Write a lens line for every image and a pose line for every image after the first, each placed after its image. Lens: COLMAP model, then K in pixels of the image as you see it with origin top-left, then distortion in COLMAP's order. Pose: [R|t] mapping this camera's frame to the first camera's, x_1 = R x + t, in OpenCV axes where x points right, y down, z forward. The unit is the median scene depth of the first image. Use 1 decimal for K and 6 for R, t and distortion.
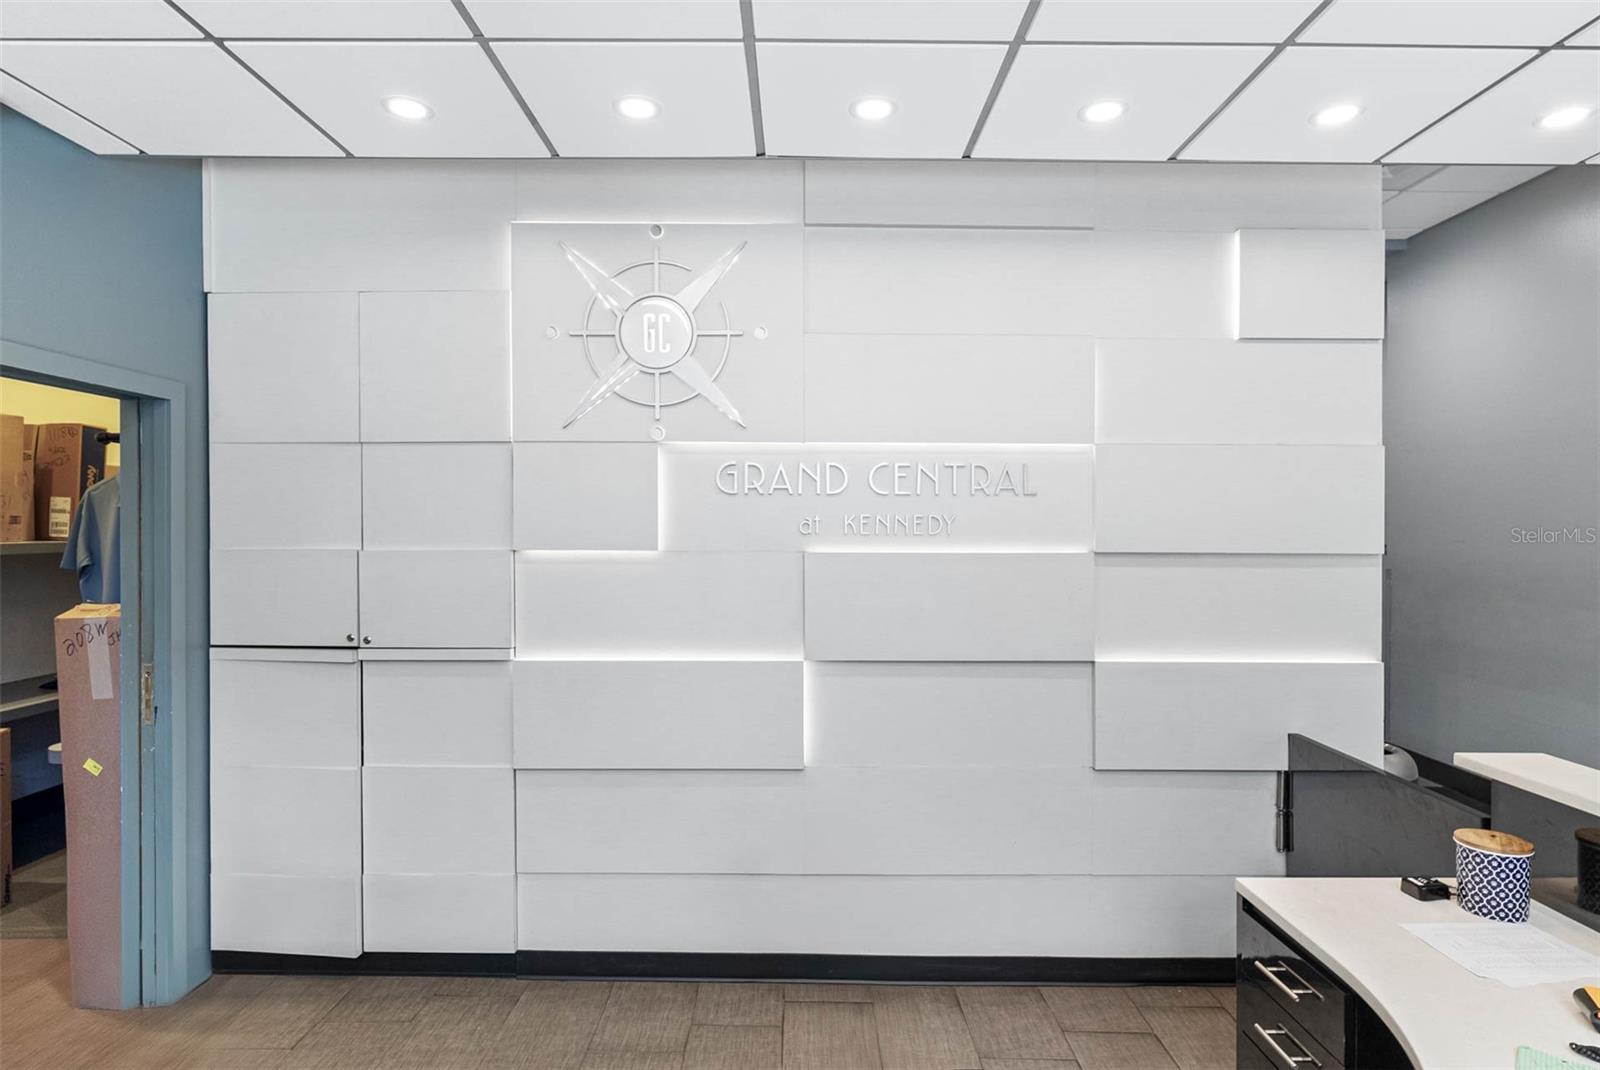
lens RADIAL K [[855.3, 0, 800.0], [0, 855.3, 535.0], [0, 0, 1]] dist [-0.002313, -0.000533]
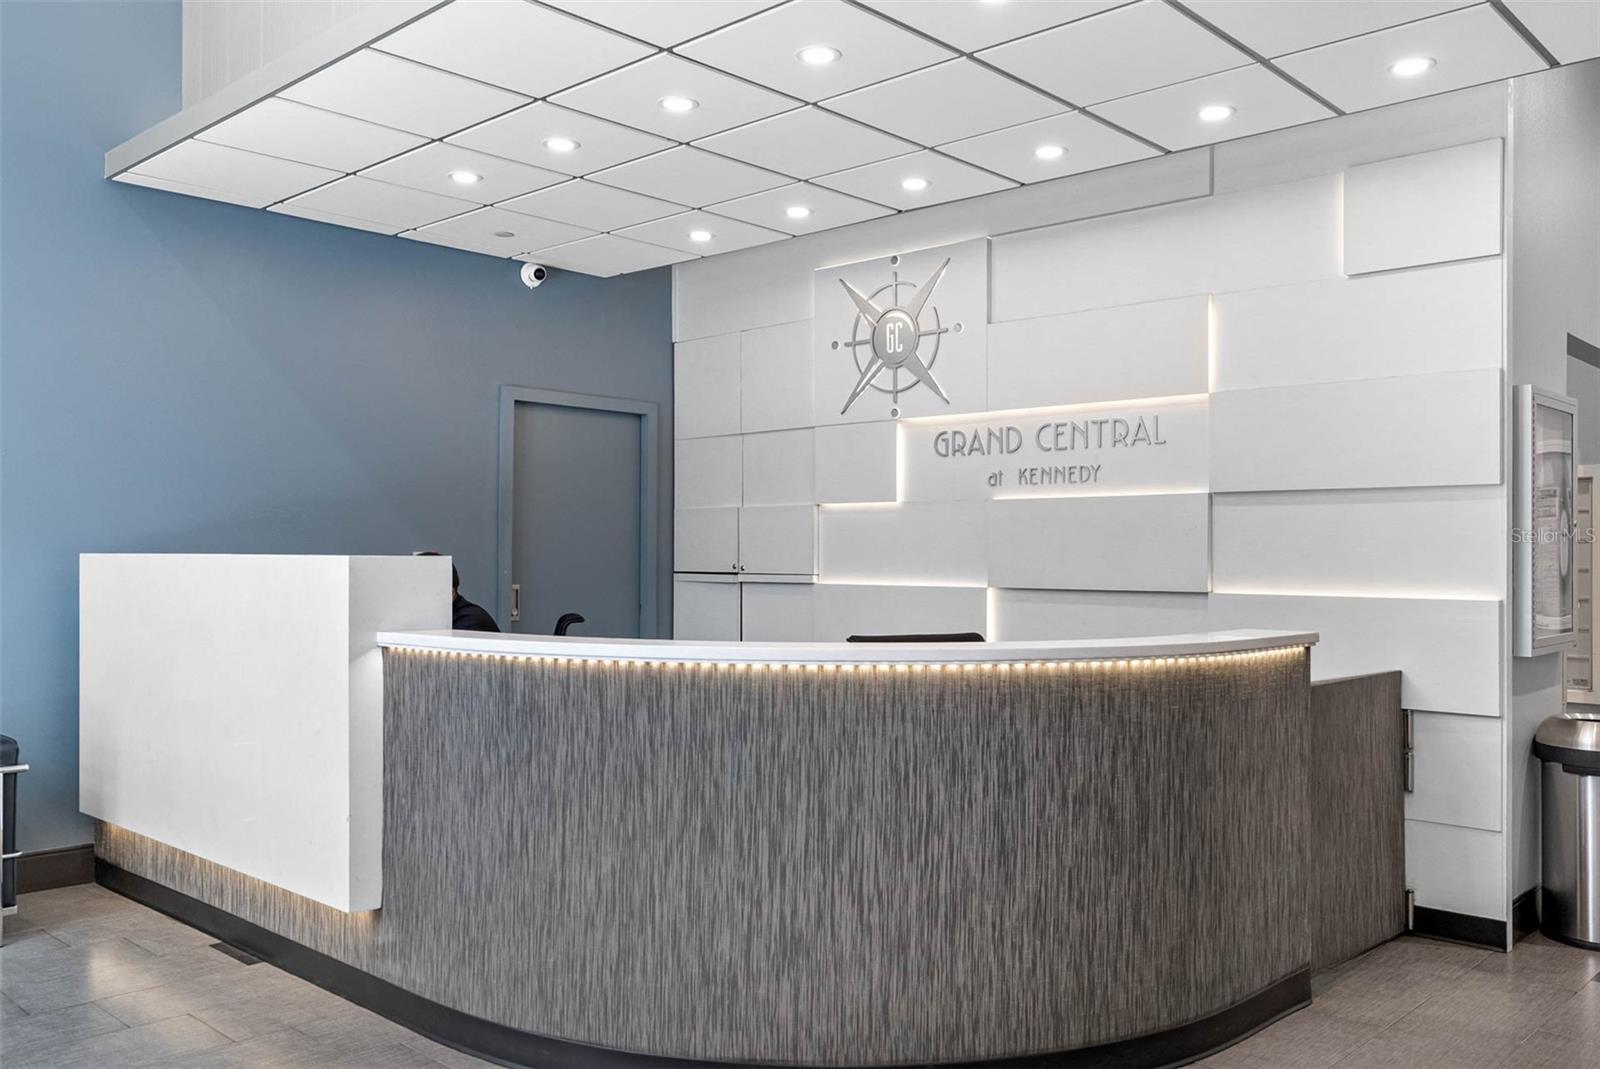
lens RADIAL K [[1303.8, 0, 800.0], [0, 1303.8, 534.5], [0, 0, 1]] dist [-0.000067, 0.011409]
pose [[0.728136, -0.009419, -0.685368, 1.095679], [-0.006532, 0.999765, -0.020679, 0.110874], [0.685402, 0.019534, 0.727903, -0.557152]]
